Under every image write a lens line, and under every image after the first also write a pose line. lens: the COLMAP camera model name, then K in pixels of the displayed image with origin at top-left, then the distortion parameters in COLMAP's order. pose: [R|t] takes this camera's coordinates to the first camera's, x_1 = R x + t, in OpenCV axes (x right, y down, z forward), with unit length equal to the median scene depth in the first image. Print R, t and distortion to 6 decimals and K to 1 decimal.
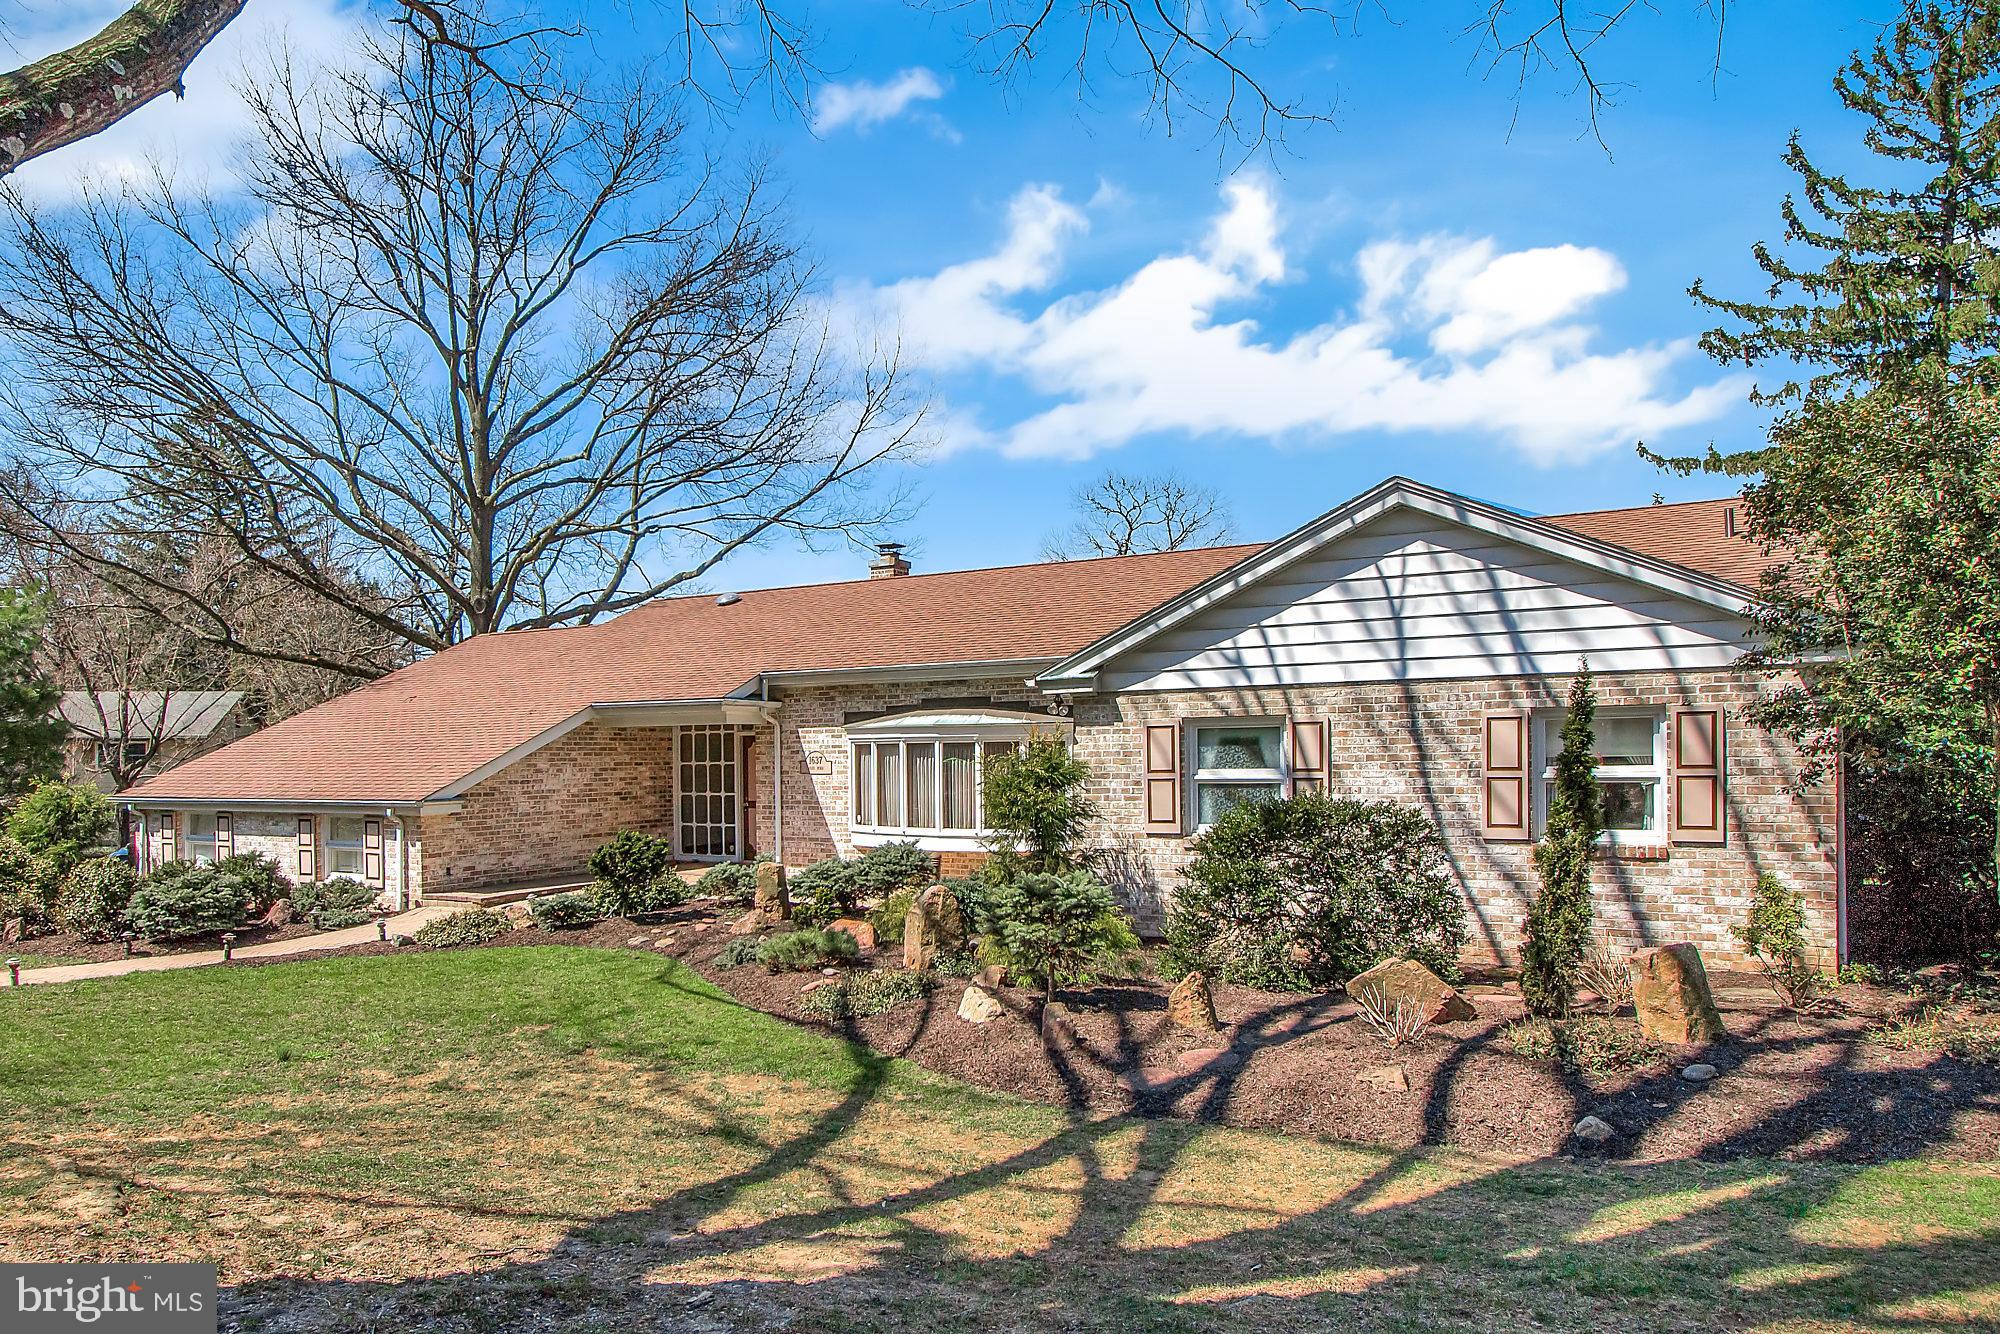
lens RADIAL K [[1042.6, 0, 994.8], [0, 1042.6, 788.2], [0, 0, 1]] dist [0.006965, 0.001124]
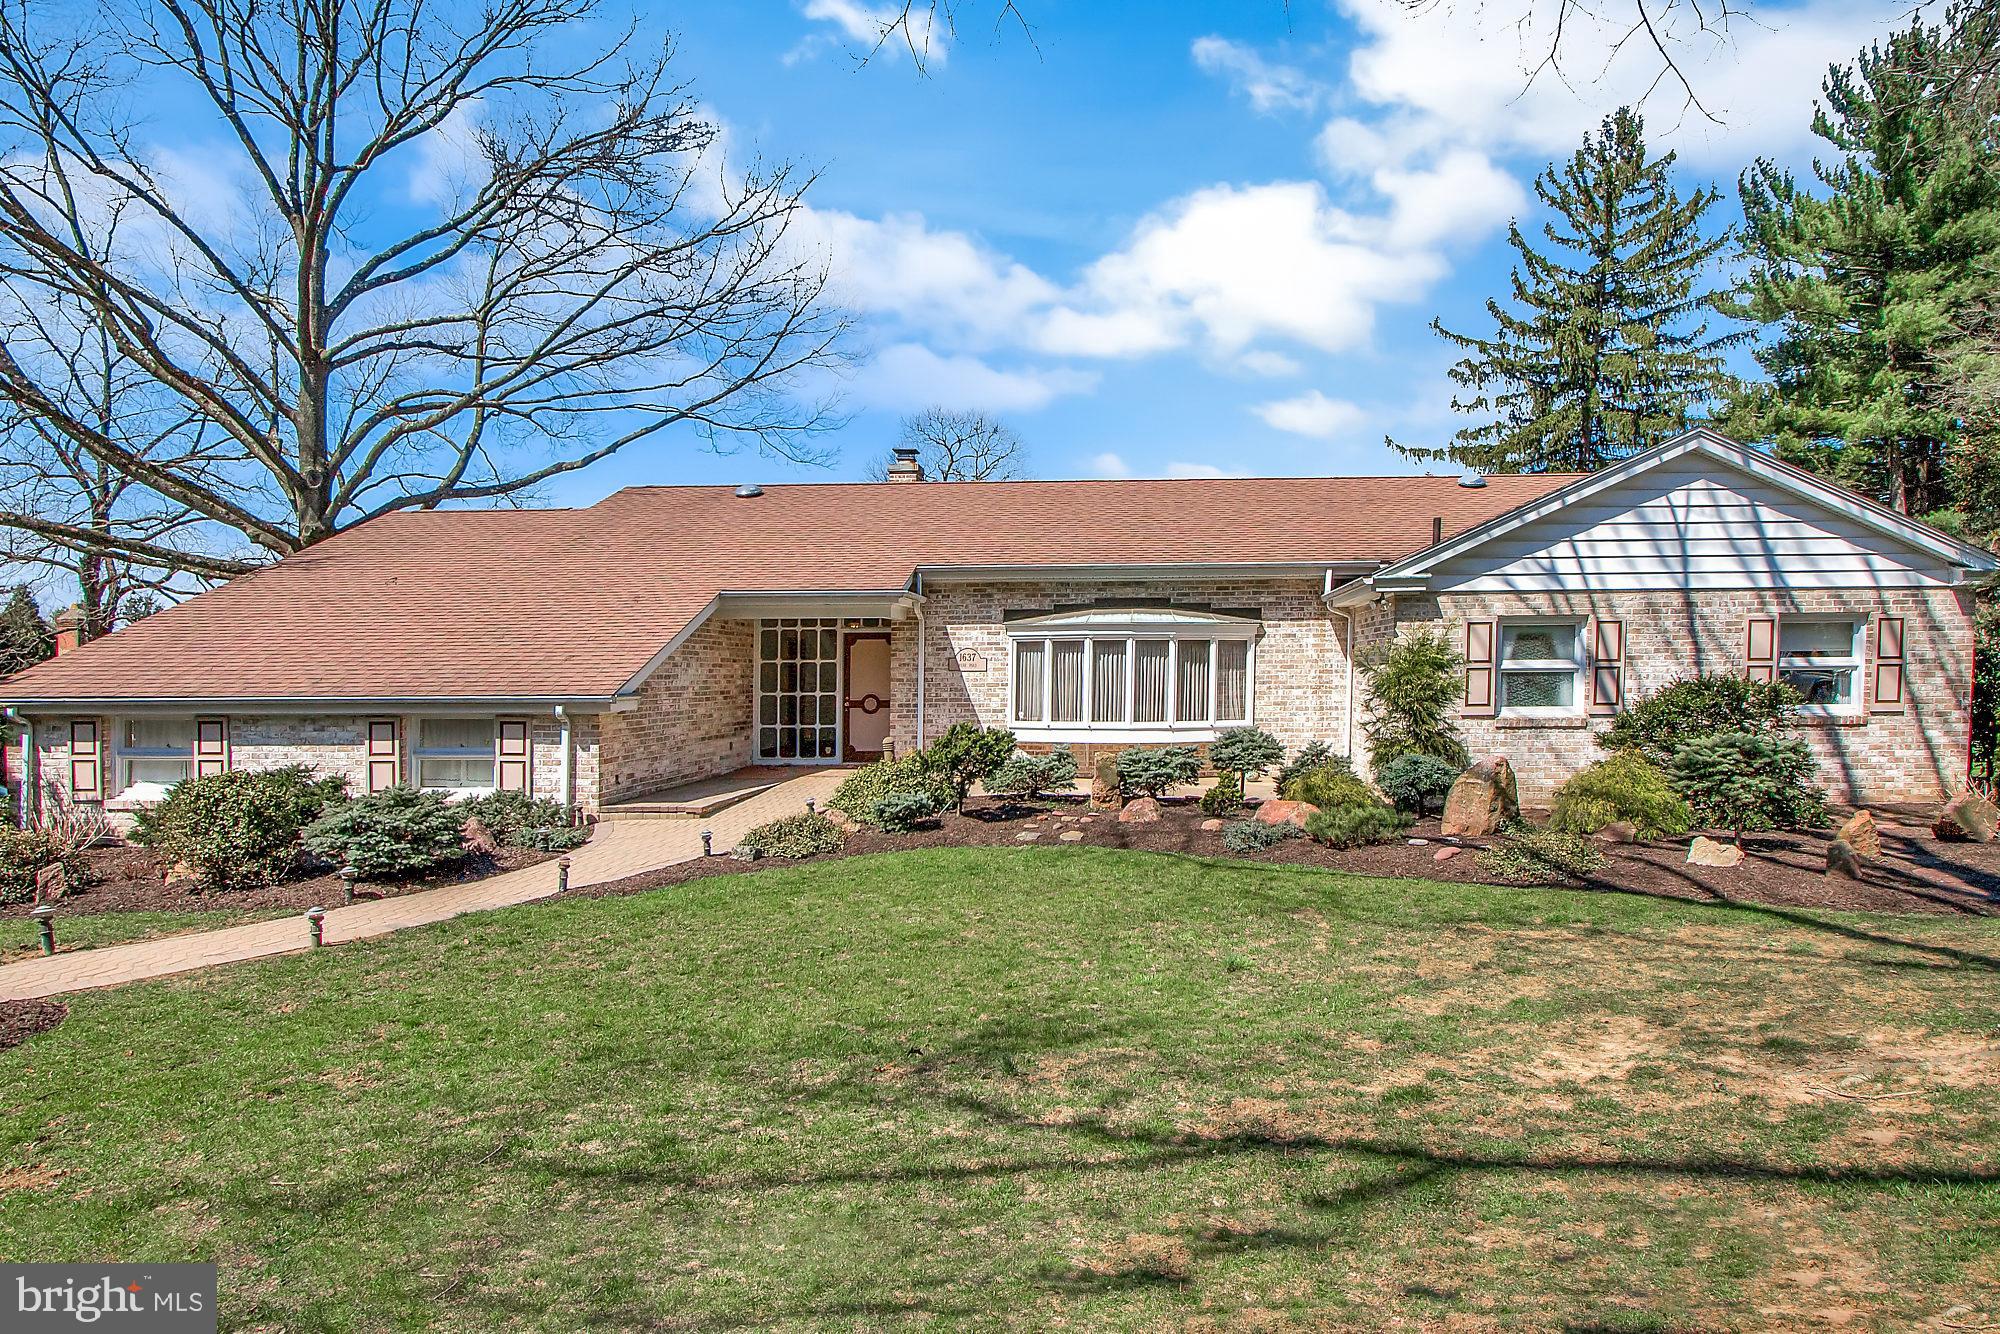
lens RADIAL K [[927.3, 0, 1006.0], [0, 927.3, 725.5], [0, 0, 1]] dist [-0.000975, 0.000809]
pose [[0.922235, -0.013560, 0.386393, -0.753345], [0.005819, 0.999758, 0.021197, 0.031056], [-0.386587, -0.017300, 0.922091, 0.263114]]
